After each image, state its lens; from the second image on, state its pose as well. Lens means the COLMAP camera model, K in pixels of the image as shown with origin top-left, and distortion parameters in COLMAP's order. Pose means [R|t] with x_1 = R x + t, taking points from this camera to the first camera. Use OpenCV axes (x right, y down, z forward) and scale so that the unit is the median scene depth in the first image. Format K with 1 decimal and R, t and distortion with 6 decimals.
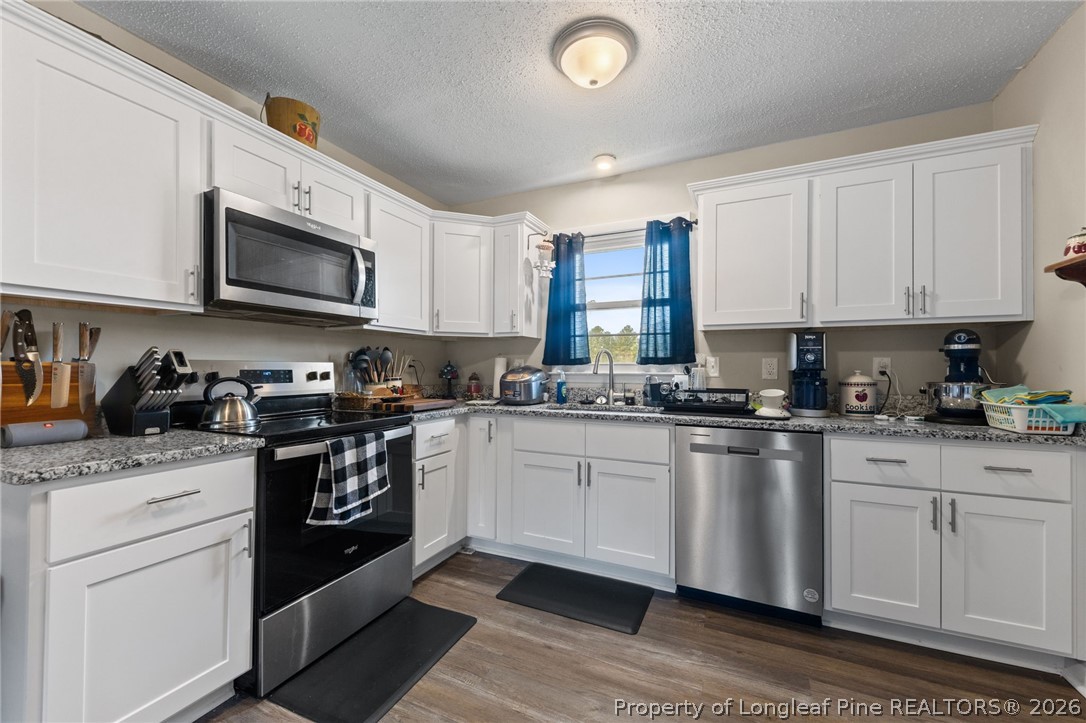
lens RADIAL K [[433.9, 0, 536.7], [0, 433.9, 364.9], [0, 0, 1]] dist [0.013090, -0.007082]
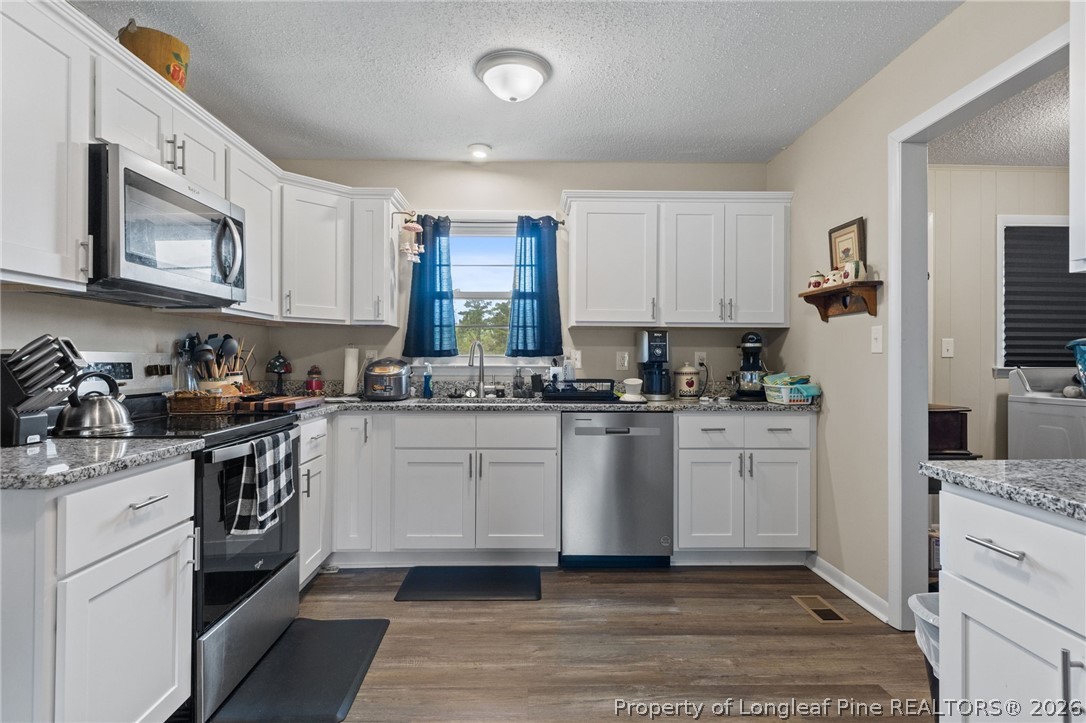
lens RADIAL K [[560.2, 0, 536.8], [0, 560.2, 358.1], [0, 0, 1]] dist [0.002896, -0.000240]
pose [[0.893671, 0.002225, 0.448718, -0.368057], [-0.004193, 0.999985, 0.003393, -0.003161], [-0.448704, -0.004914, 0.893667, -0.235486]]
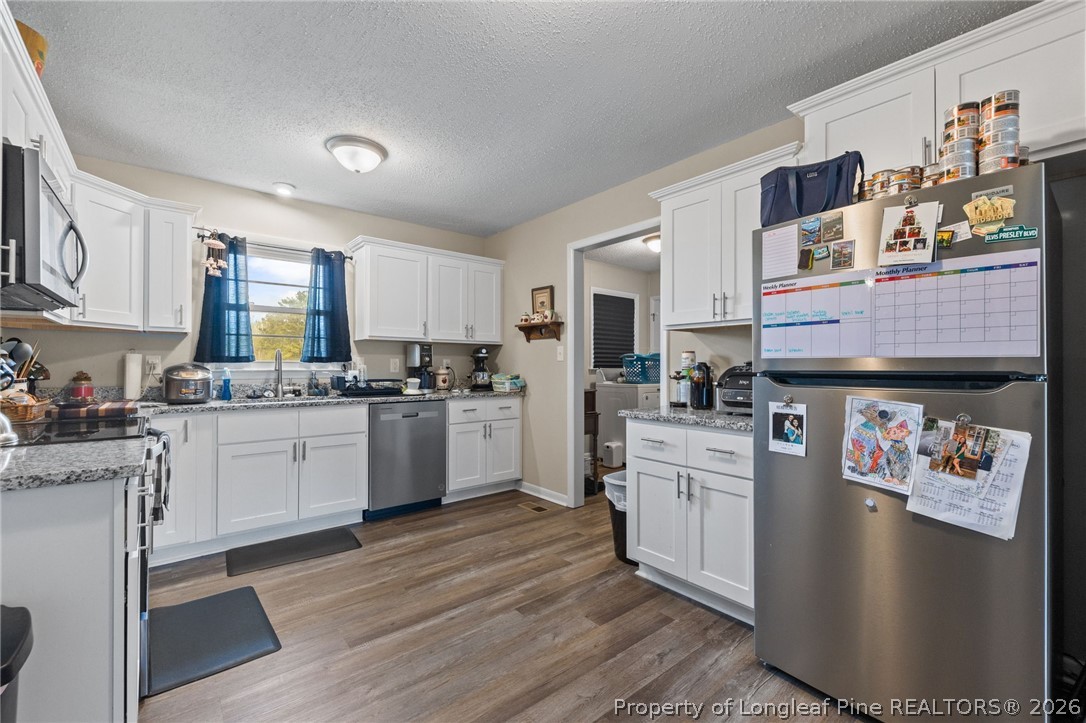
lens RADIAL K [[457.9, 0, 543.0], [0, 457.9, 361.5], [0, 0, 1]] dist [0.000721, -0.000069]
pose [[0.417697, 0.005431, 0.908570, -0.829629], [-0.007336, 0.999970, -0.002604, -0.006148], [-0.908557, -0.005577, 0.417724, -0.177558]]
